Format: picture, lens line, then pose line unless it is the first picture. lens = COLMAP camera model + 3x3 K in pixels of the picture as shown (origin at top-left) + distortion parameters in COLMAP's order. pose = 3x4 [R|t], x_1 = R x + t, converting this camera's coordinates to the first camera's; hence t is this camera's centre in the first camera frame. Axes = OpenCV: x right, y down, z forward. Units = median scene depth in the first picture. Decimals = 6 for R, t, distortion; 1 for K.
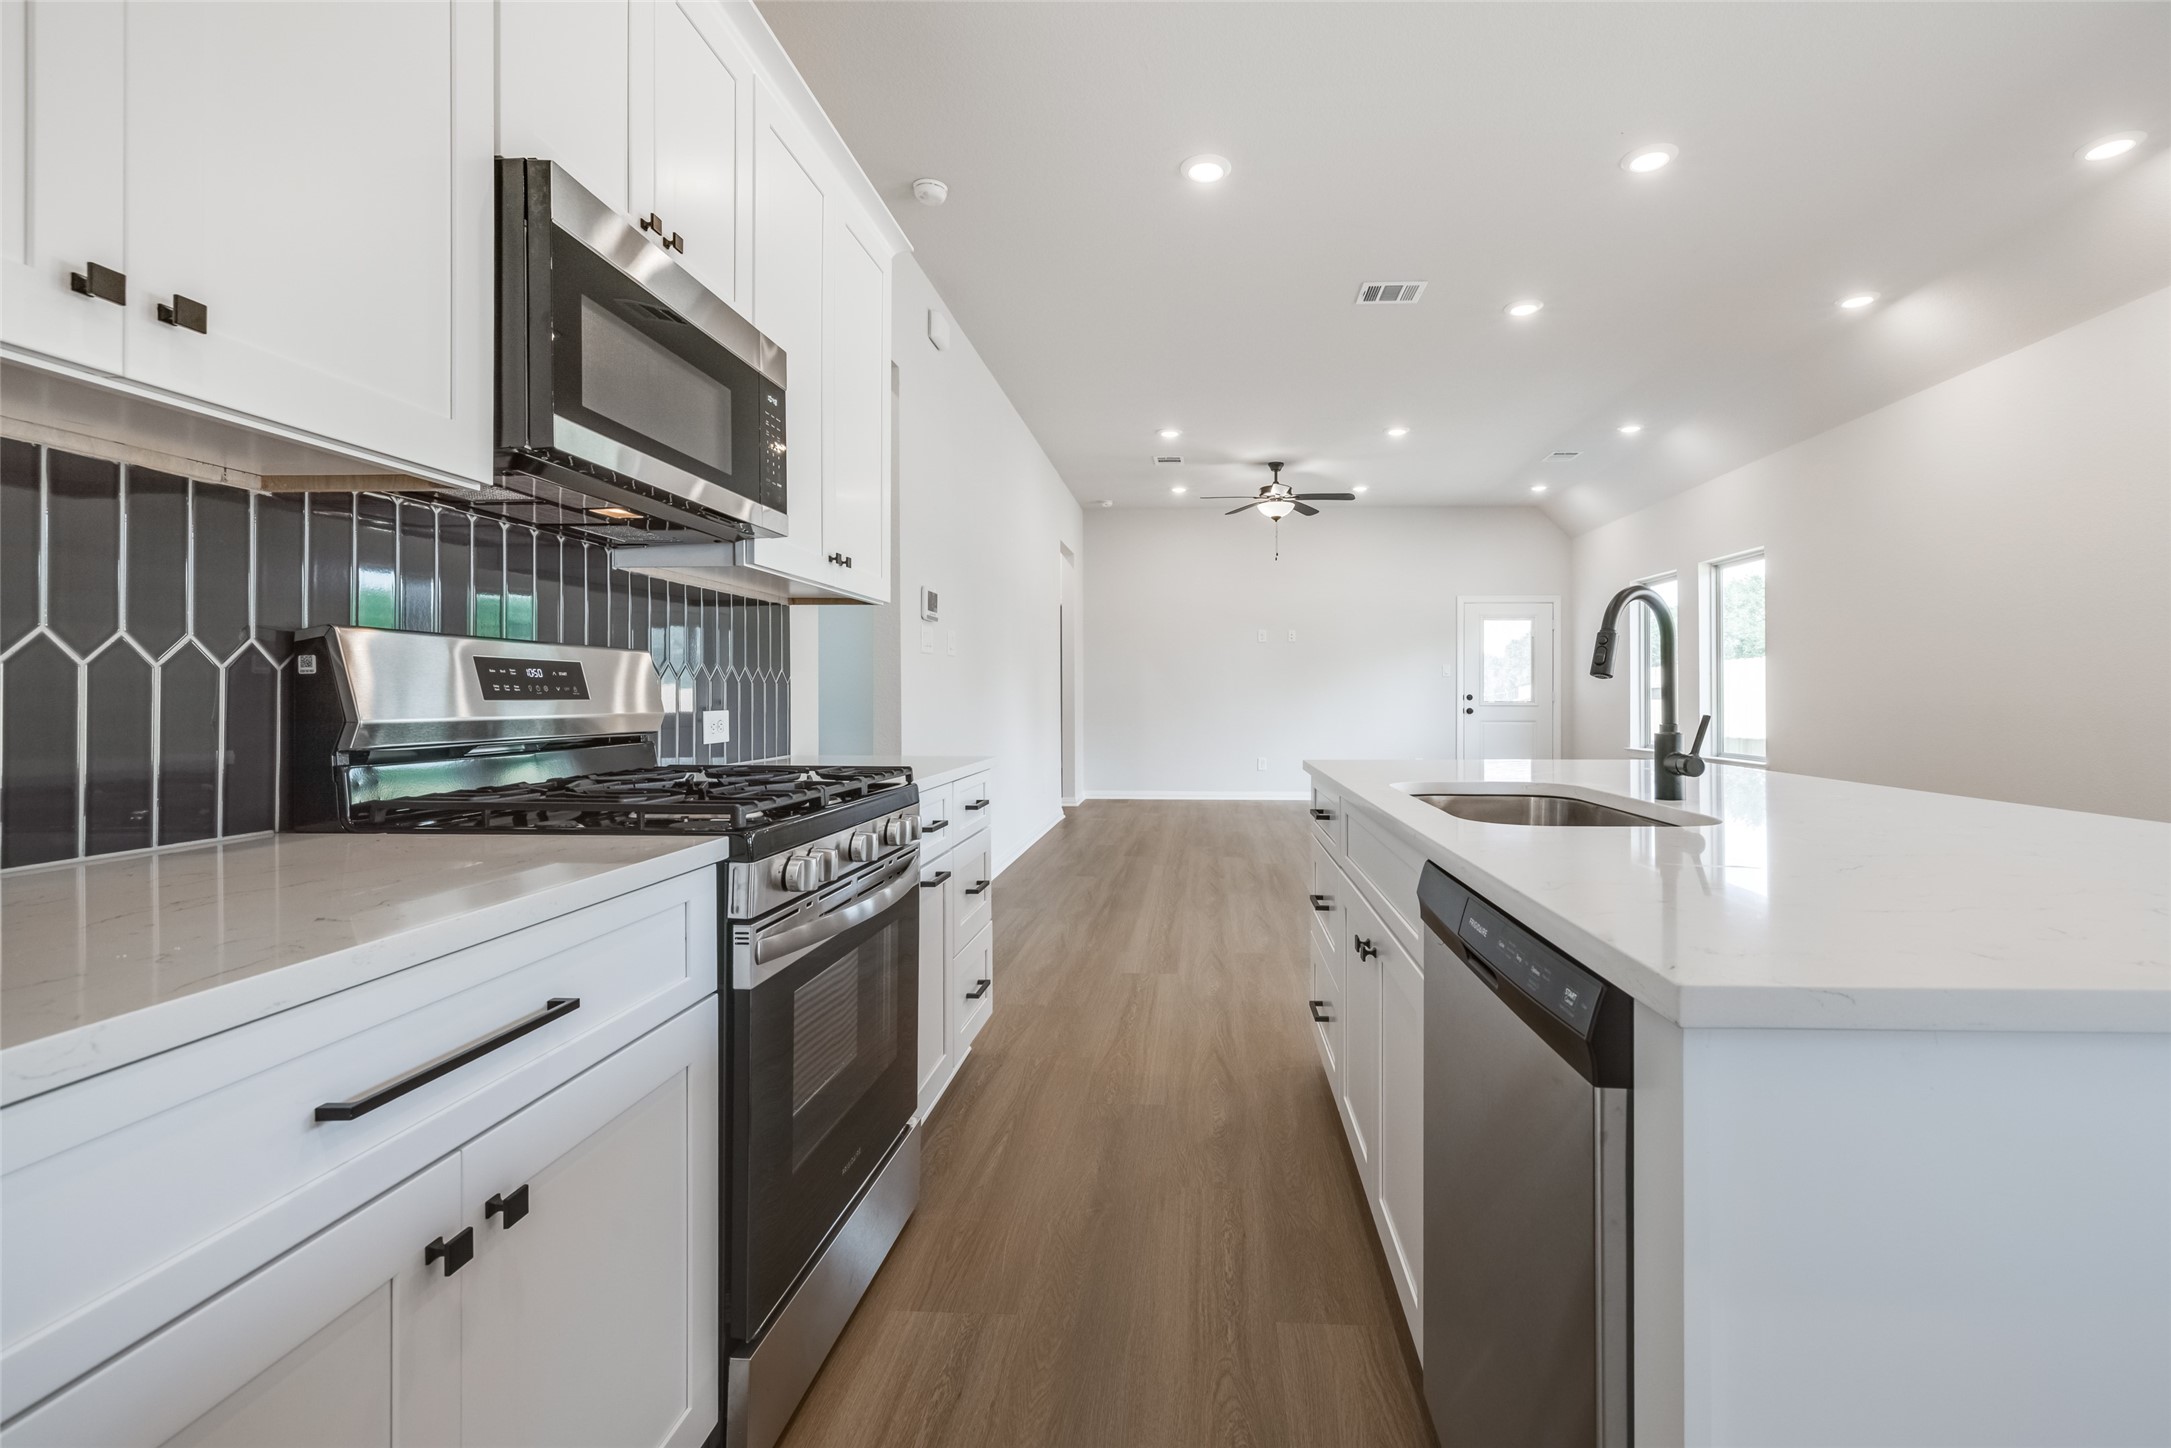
lens RADIAL K [[975.2, 0, 1157.4], [0, 975.2, 702.9], [0, 0, 1]] dist [0.001136, 0.000577]
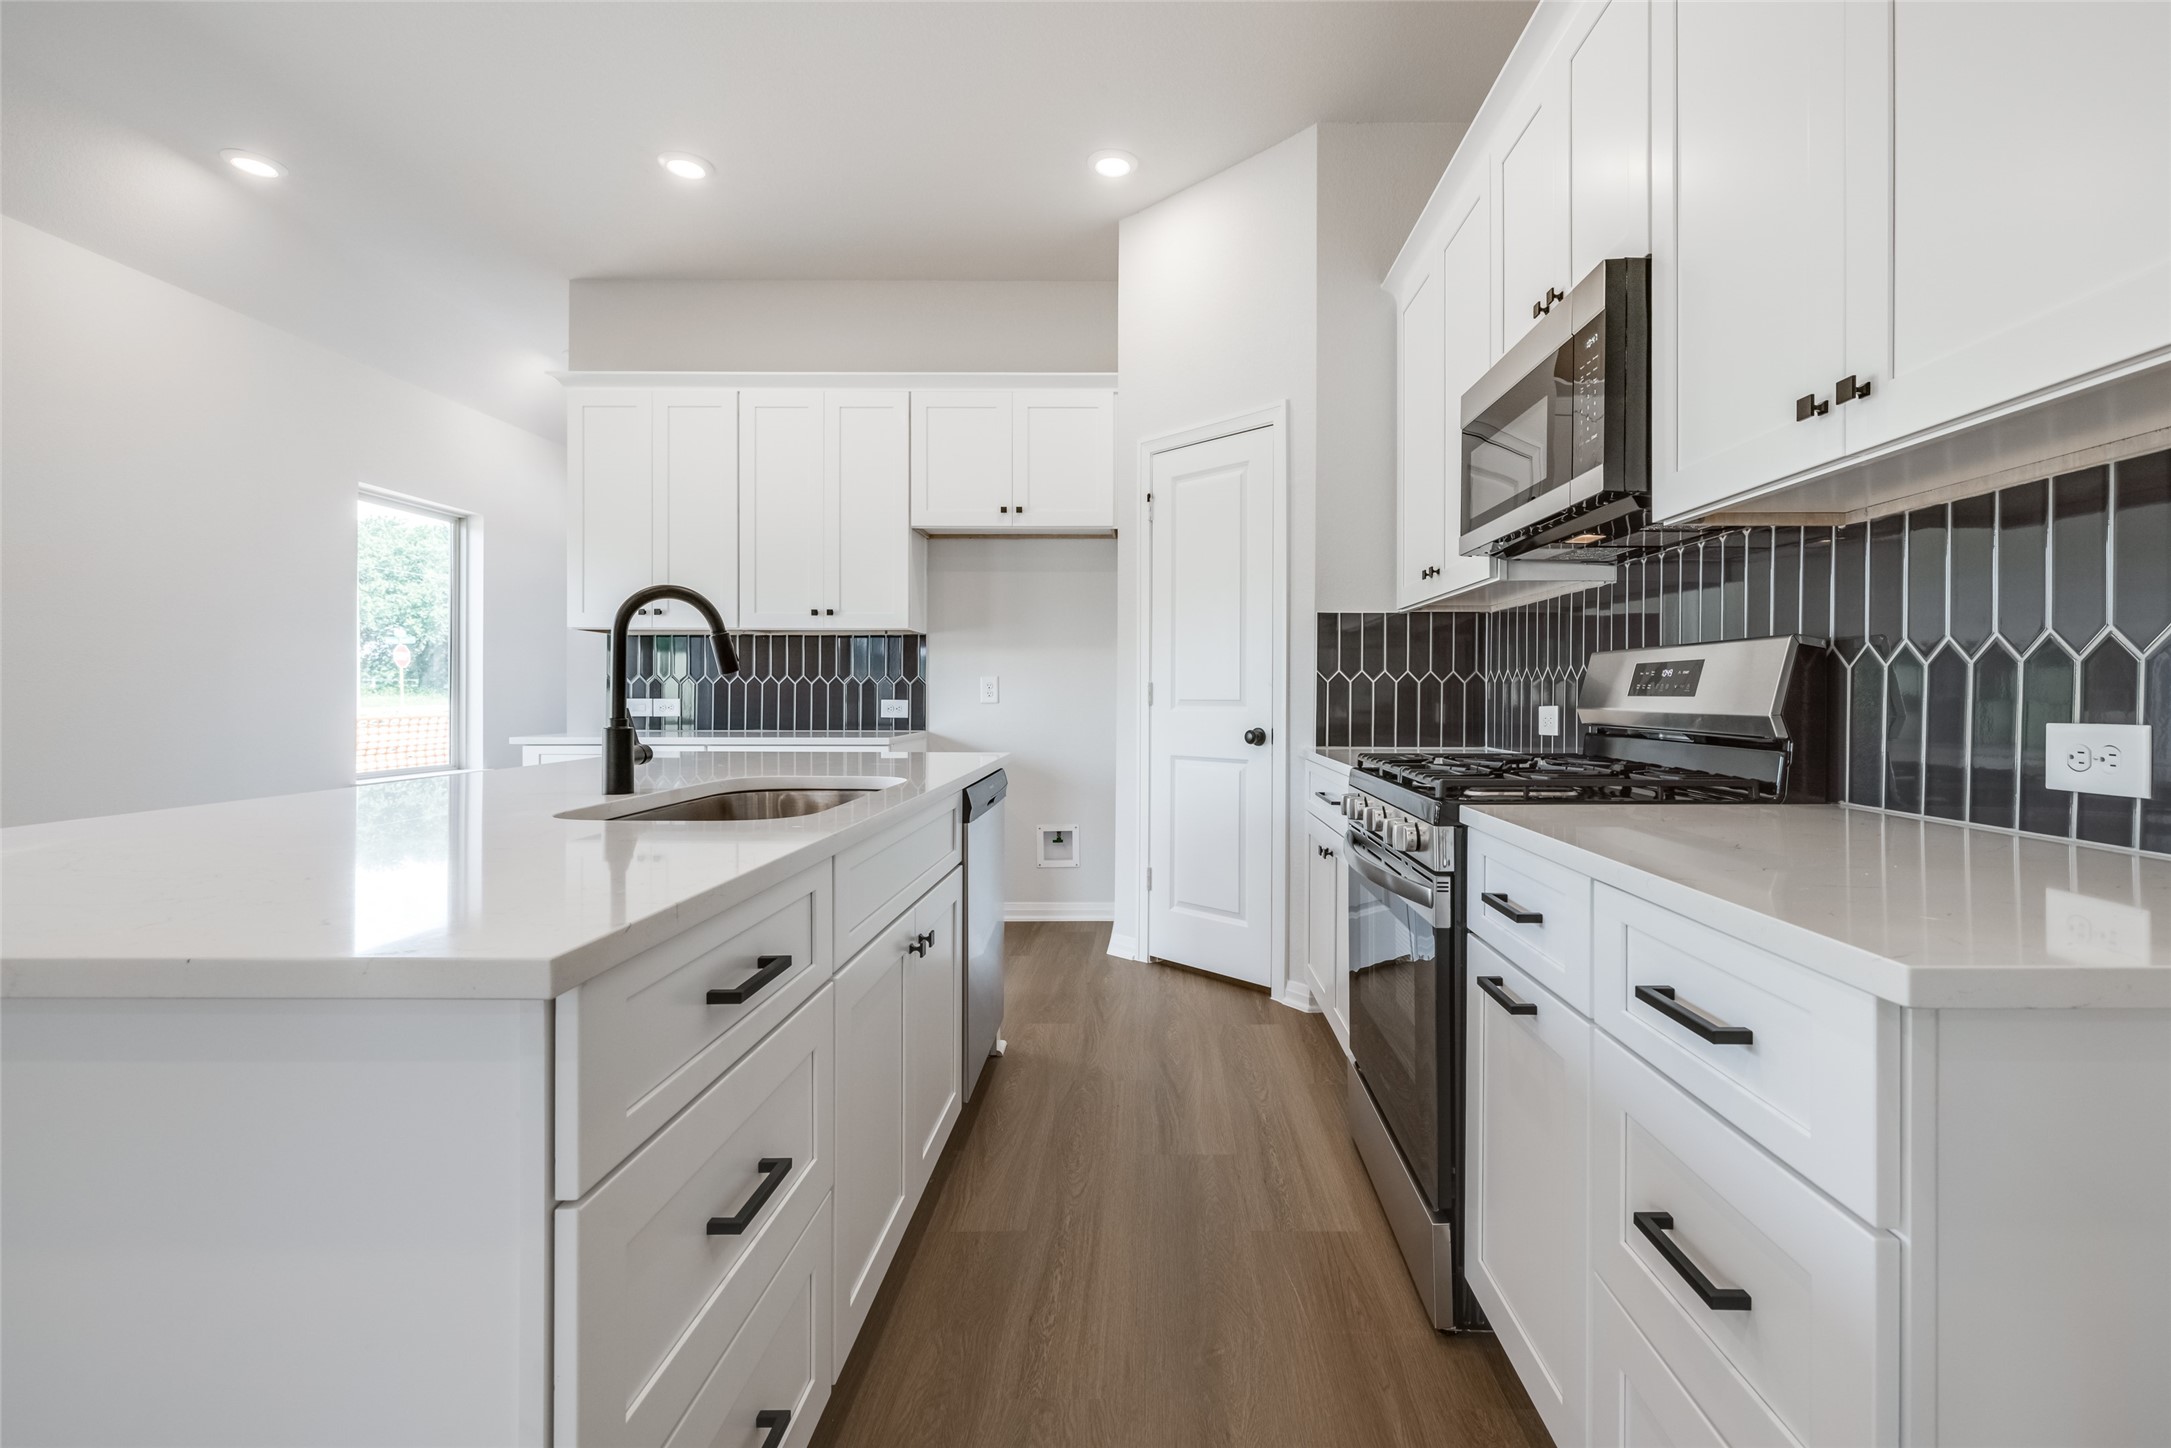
lens RADIAL K [[966.0, 0, 1155.8], [0, 966.0, 693.5], [0, 0, 1]] dist [0.000807, 0.000099]
pose [[-0.998691, -0.002150, -0.051102, 0.022811], [-0.002435, 0.999982, 0.005514, -0.009623], [0.051089, 0.005631, -0.998678, 1.781190]]
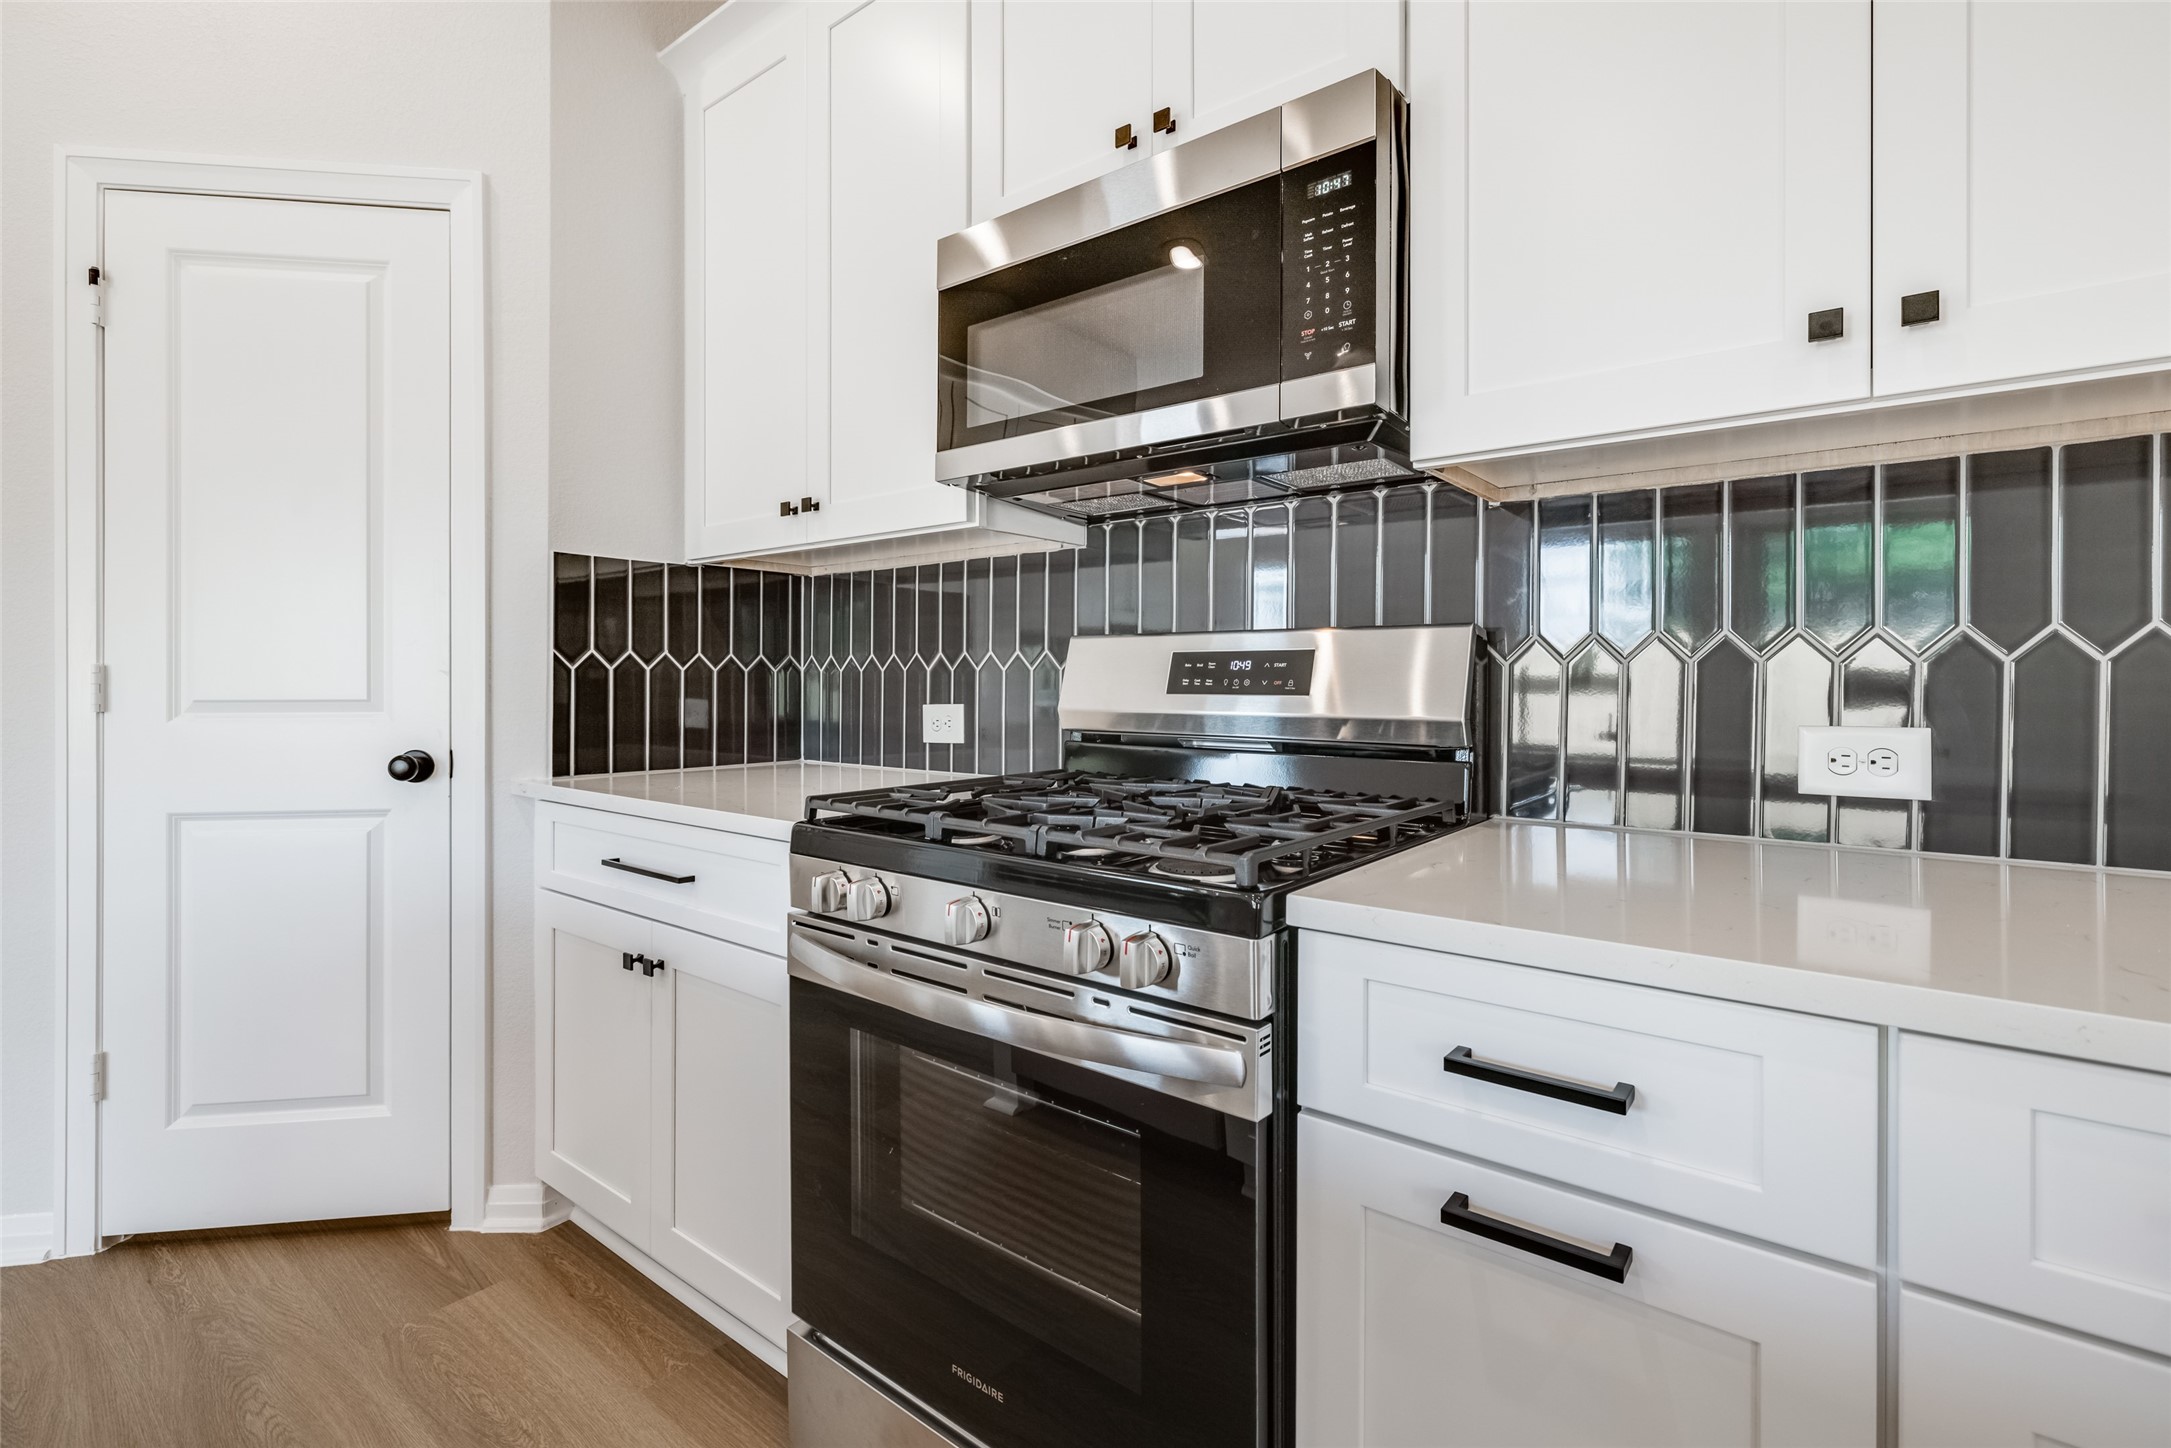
lens RADIAL K [[980.4, 0, 1135.8], [0, 980.4, 685.4], [0, 0, 1]] dist [-0.000080, 0.001208]
pose [[-0.561954, 0.001171, -0.827168, 0.152238], [-0.006965, 0.999957, 0.006147, -0.014212], [0.827139, 0.009215, -0.561922, 1.210261]]
